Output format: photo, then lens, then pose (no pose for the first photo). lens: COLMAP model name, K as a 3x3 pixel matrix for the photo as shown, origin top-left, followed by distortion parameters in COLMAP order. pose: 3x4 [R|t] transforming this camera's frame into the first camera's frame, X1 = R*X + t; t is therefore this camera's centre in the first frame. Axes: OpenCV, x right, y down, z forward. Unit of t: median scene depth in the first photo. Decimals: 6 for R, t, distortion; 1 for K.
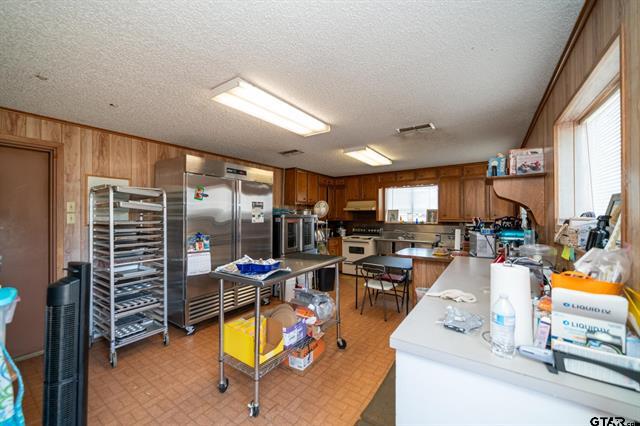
lens RADIAL K [[250.5, 0, 318.9], [0, 250.5, 213.7], [0, 0, 1]] dist [0.000614, -0.000034]
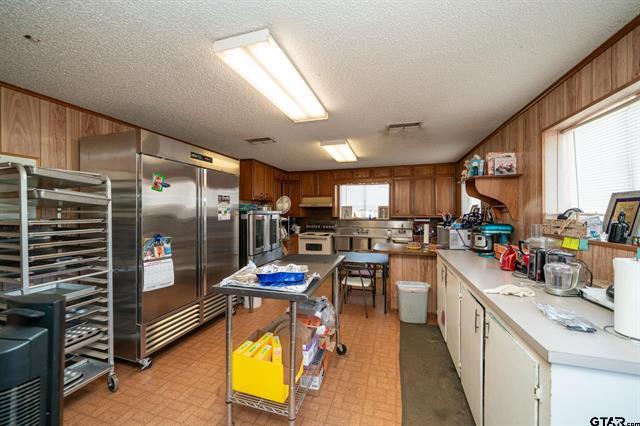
lens RADIAL K [[247.5, 0, 319.6], [0, 247.5, 211.6], [0, 0, 1]] dist [-0.002900, -0.000092]
pose [[0.955337, 0.000033, 0.295518, -0.236398], [-0.001509, 0.999987, 0.004768, 0.003520], [-0.295514, -0.005001, 0.955325, 0.138768]]
